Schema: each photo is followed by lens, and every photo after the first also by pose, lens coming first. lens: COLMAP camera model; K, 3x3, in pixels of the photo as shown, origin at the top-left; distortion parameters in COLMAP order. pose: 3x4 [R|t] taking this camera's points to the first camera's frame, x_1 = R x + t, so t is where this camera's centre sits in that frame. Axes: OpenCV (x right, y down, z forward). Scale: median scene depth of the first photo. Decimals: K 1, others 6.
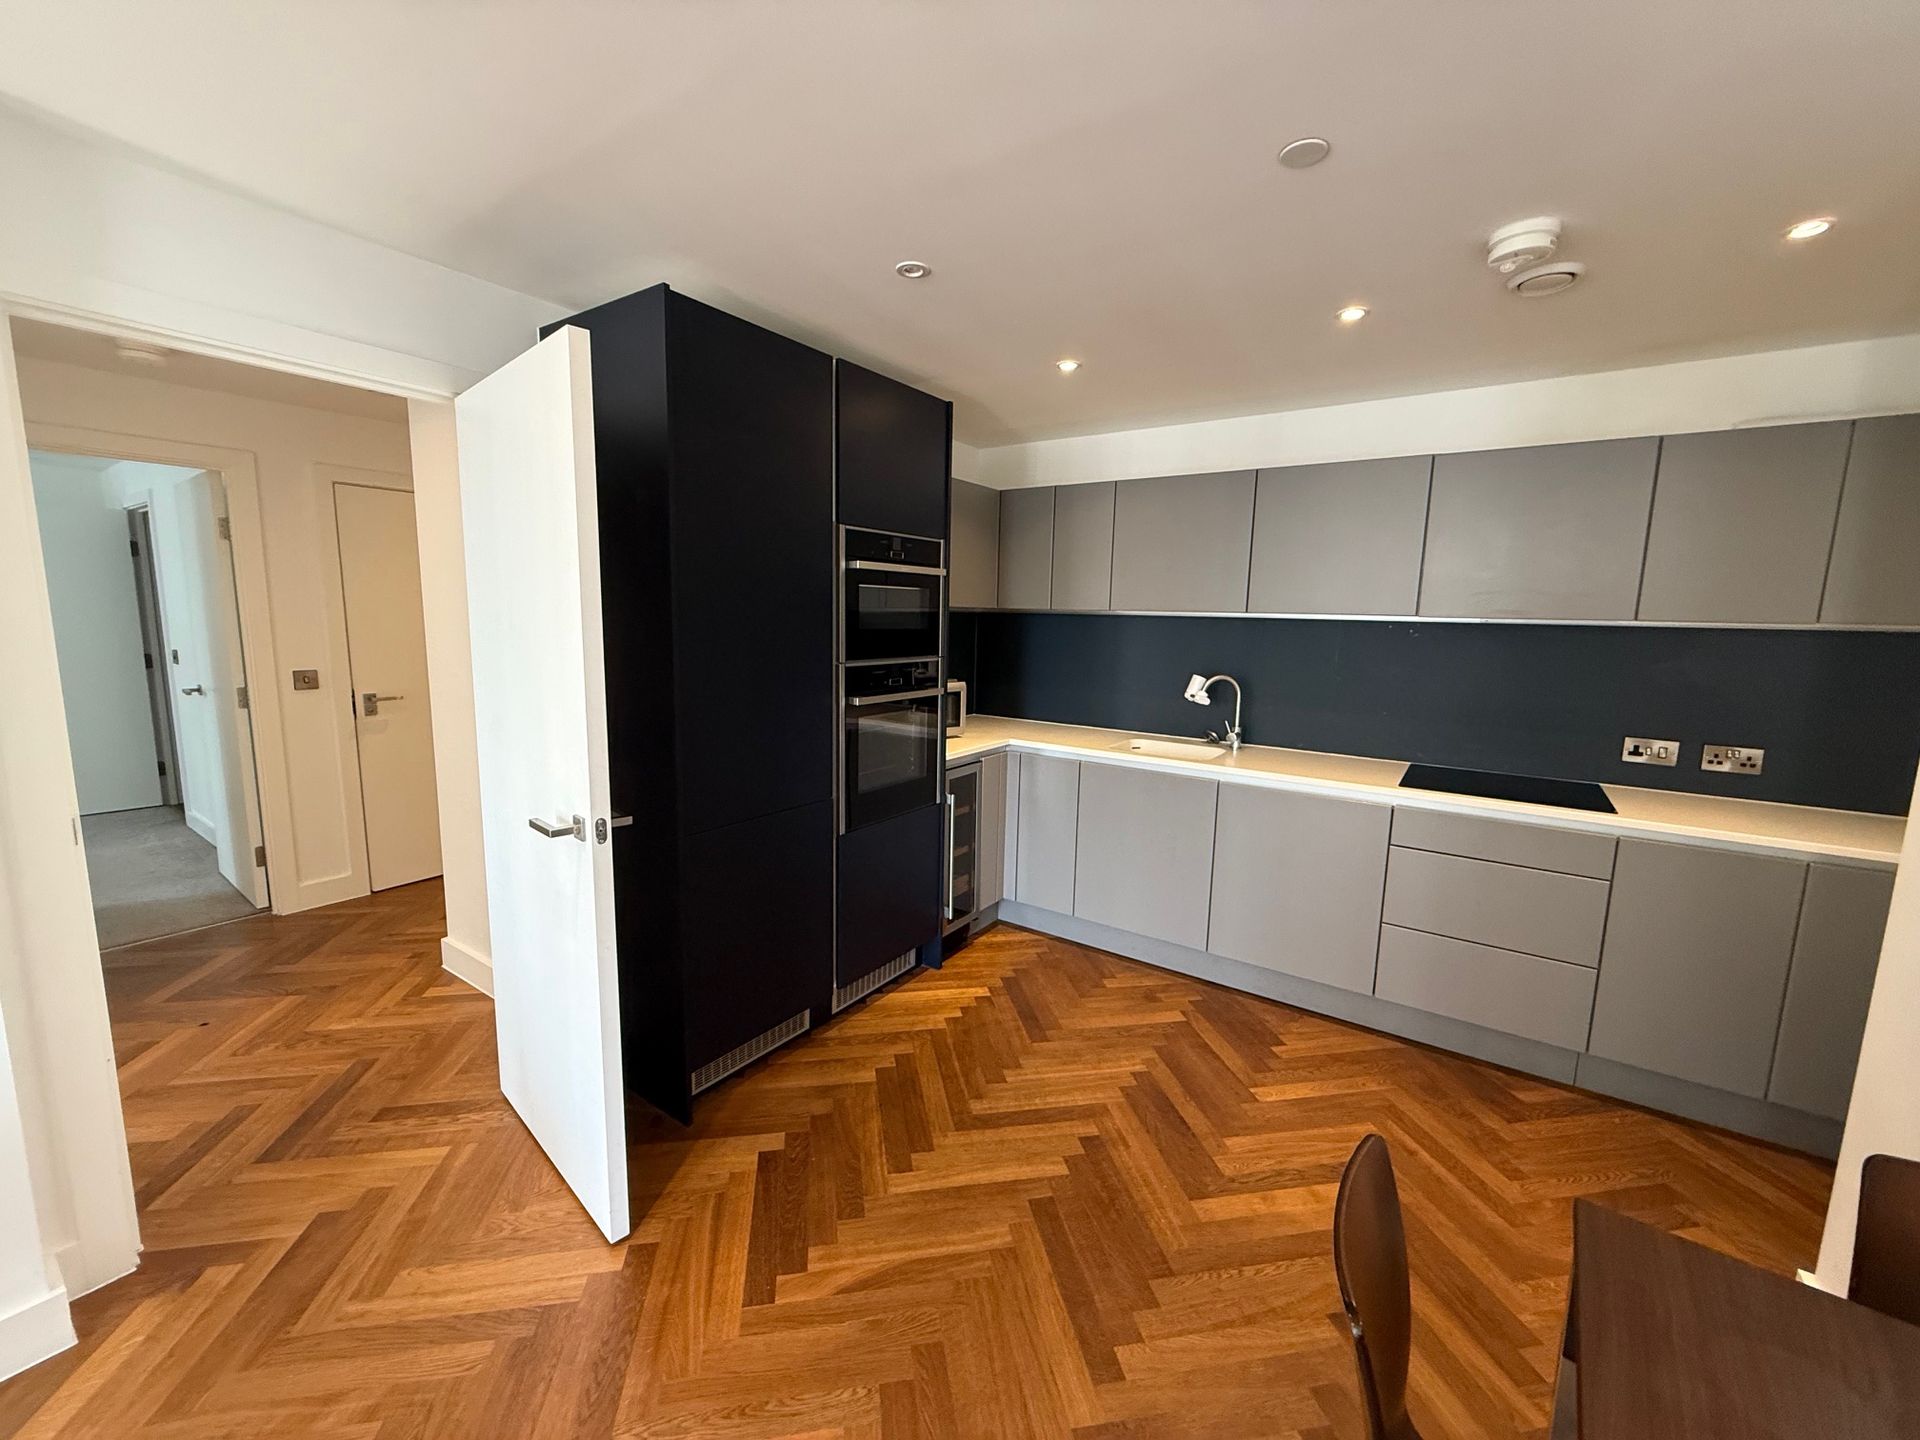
lens RADIAL K [[770.1, 0, 951.9], [0, 770.1, 718.3], [0, 0, 1]] dist [0.001774, -0.000058]
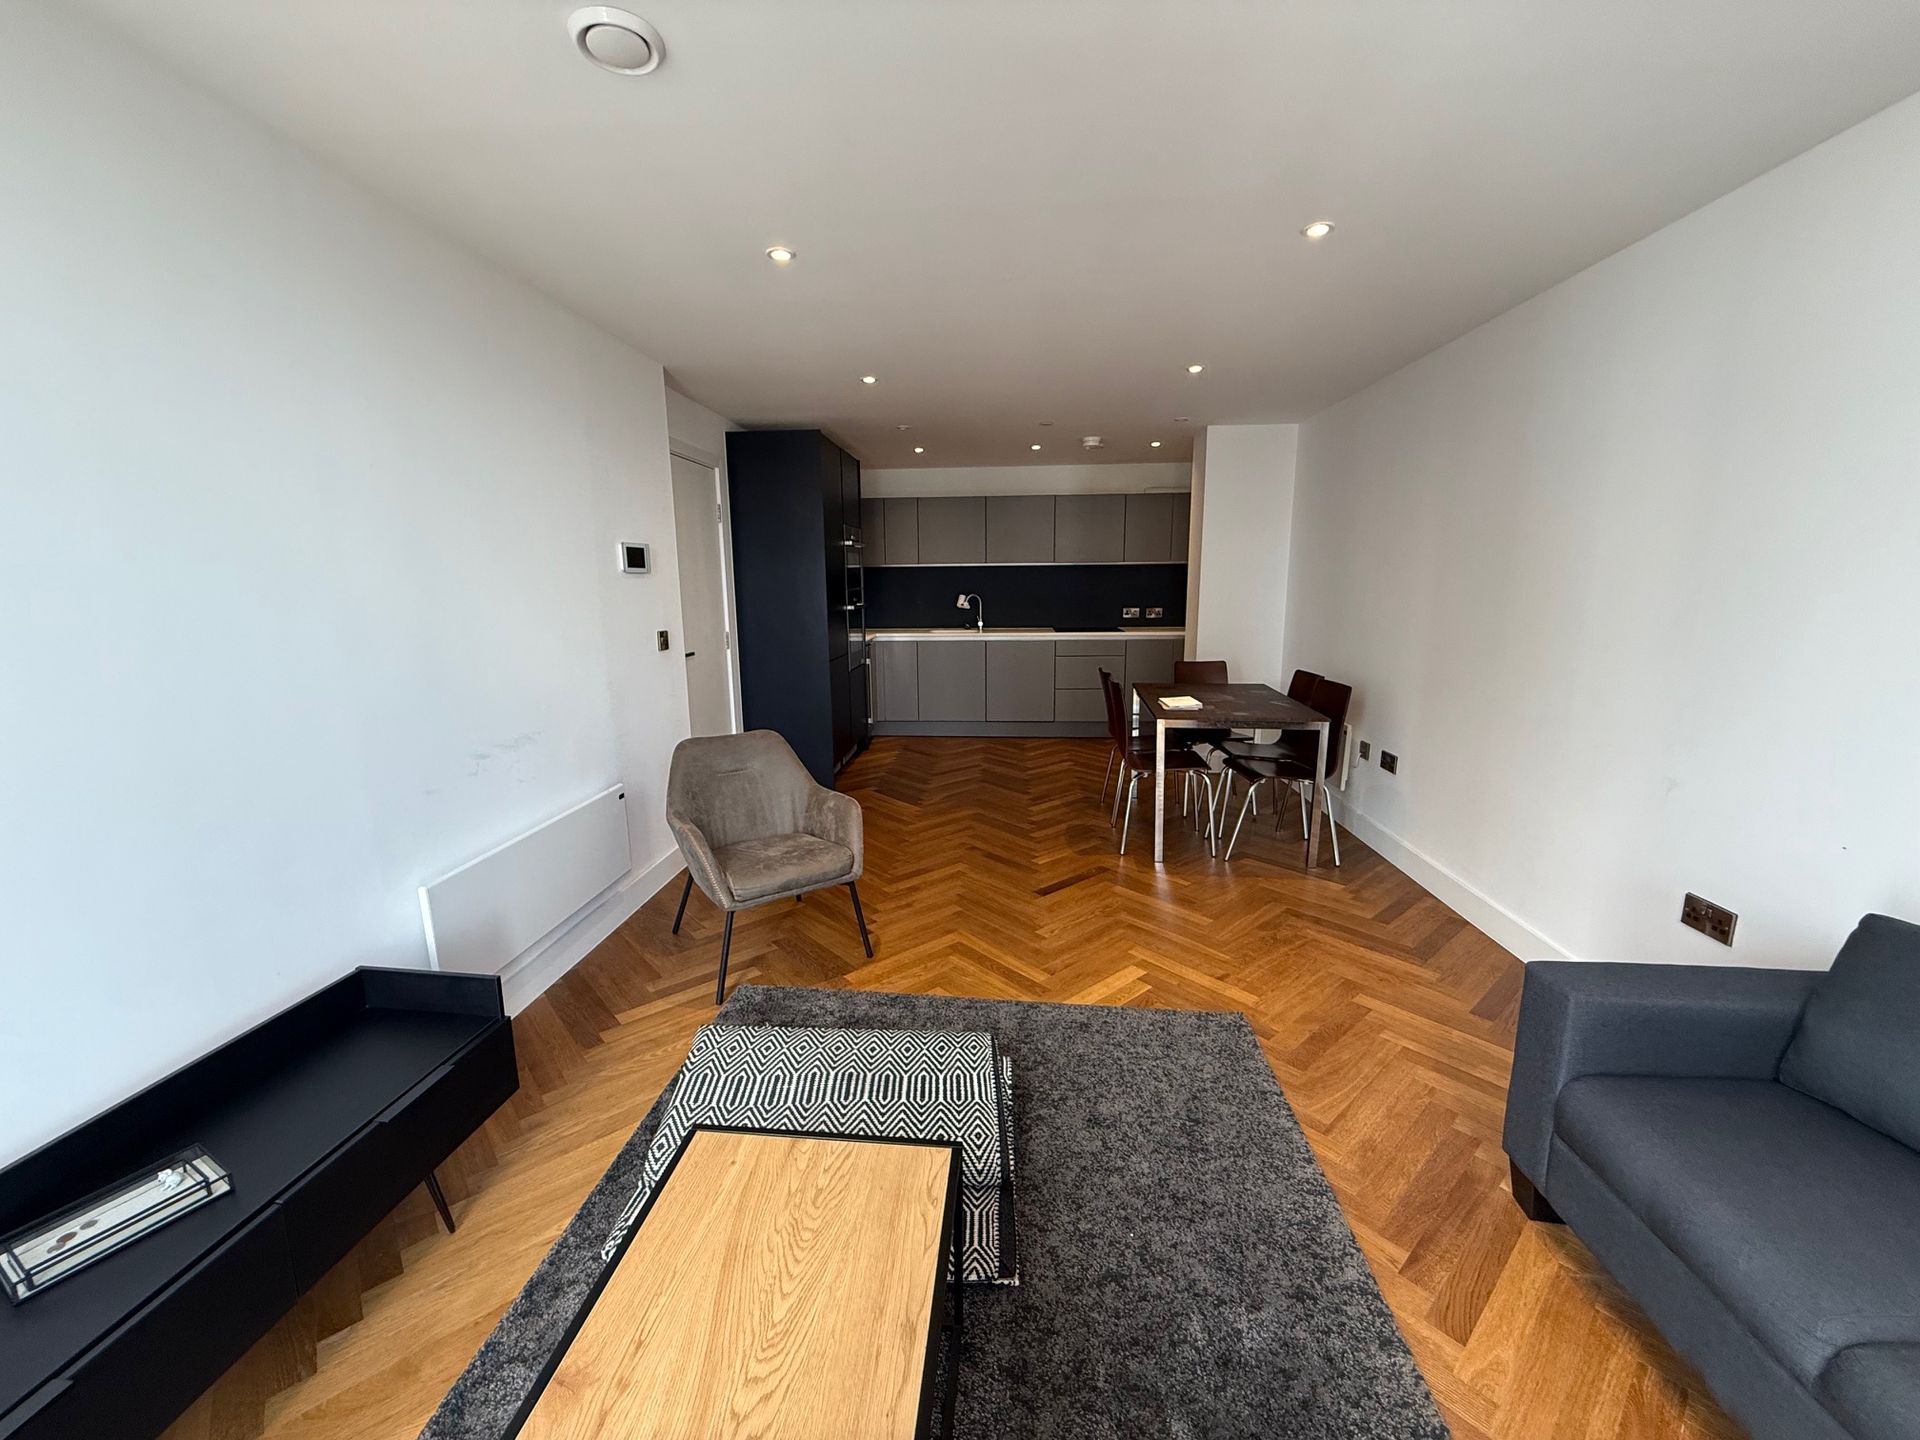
lens RADIAL K [[770.1, 0, 951.9], [0, 770.1, 718.3], [0, 0, 1]] dist [0.001774, -0.000058]
pose [[0.860637, -0.121755, 0.494449, -0.928857], [0.096931, 0.992411, 0.075657, 0.137913], [-0.499909, -0.017186, 0.865908, -0.939395]]
